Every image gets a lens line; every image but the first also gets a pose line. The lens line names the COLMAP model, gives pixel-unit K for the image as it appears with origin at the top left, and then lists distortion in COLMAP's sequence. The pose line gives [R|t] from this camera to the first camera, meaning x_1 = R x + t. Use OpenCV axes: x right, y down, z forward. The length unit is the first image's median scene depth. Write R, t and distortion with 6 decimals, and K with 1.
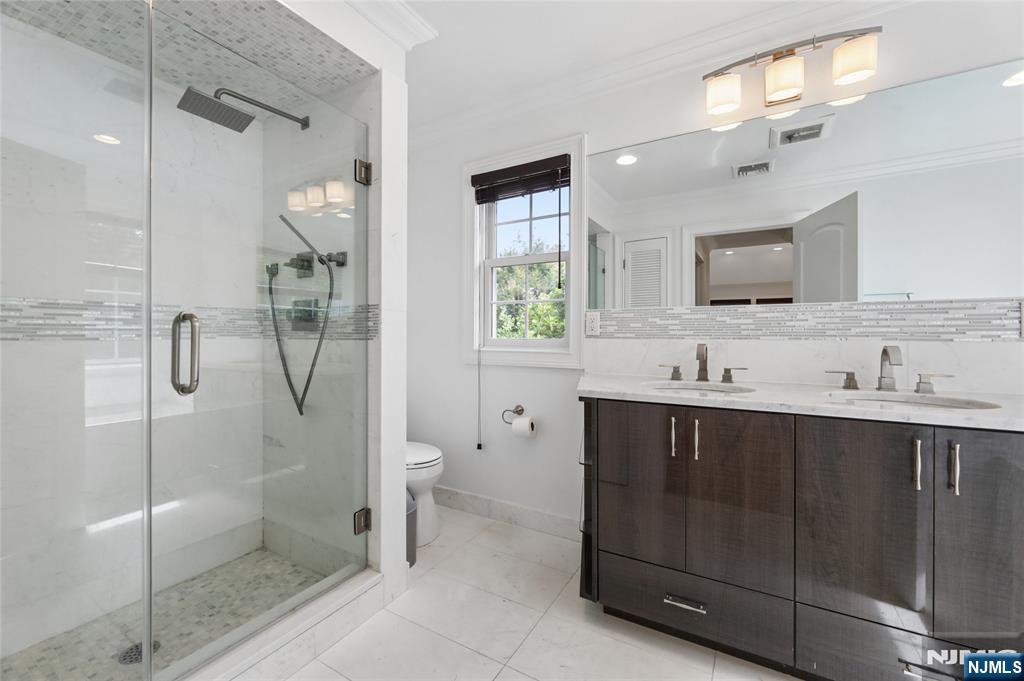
lens RADIAL K [[431.2, 0, 502.1], [0, 431.2, 348.0], [0, 0, 1]] dist [-0.002773, -0.000315]
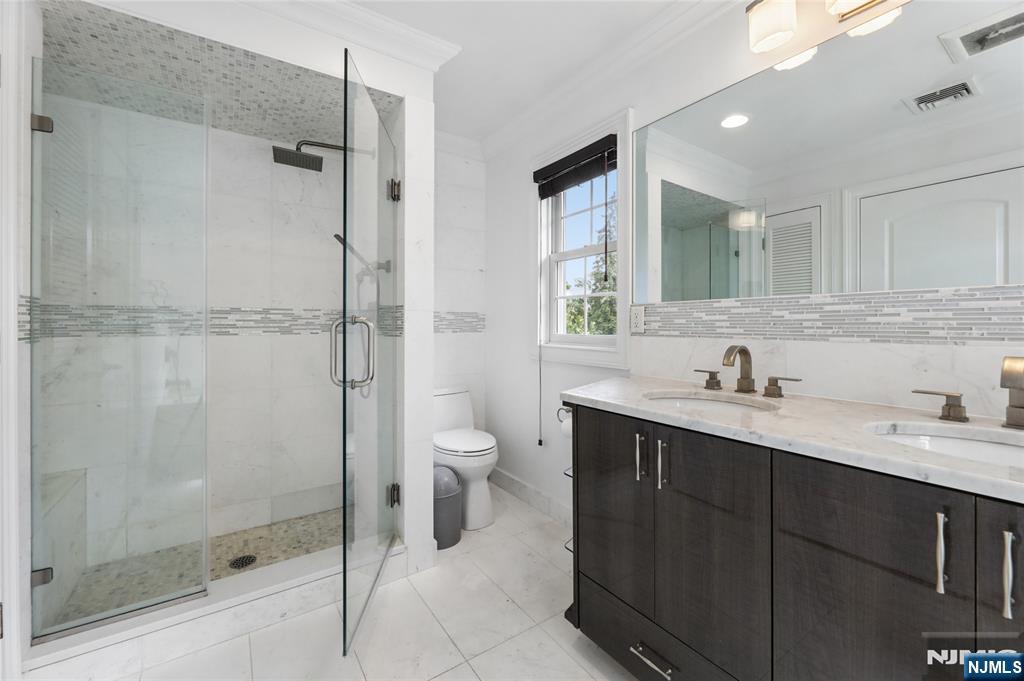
lens RADIAL K [[424.9, 0, 504.2], [0, 424.9, 336.6], [0, 0, 1]] dist [-0.002656, -0.000207]
pose [[0.901420, 0.010145, -0.432827, 0.395701], [-0.011423, 0.999935, -0.000354, -0.020099], [0.432795, 0.005263, 0.901477, 0.104872]]
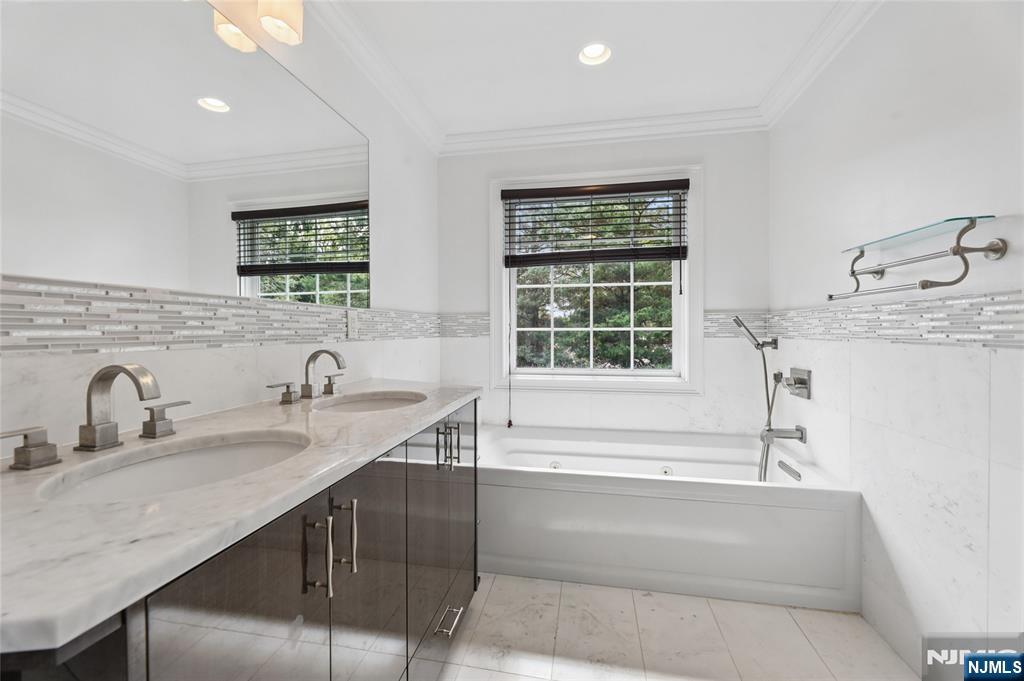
lens RADIAL K [[414.9, 0, 512.5], [0, 414.9, 334.6], [0, 0, 1]] dist [0.000156, -0.000129]
pose [[-0.349341, -0.011797, 0.936922, -0.080430], [0.030285, 0.999256, 0.023874, -0.037353], [-0.936506, 0.036714, -0.348723, 0.732779]]
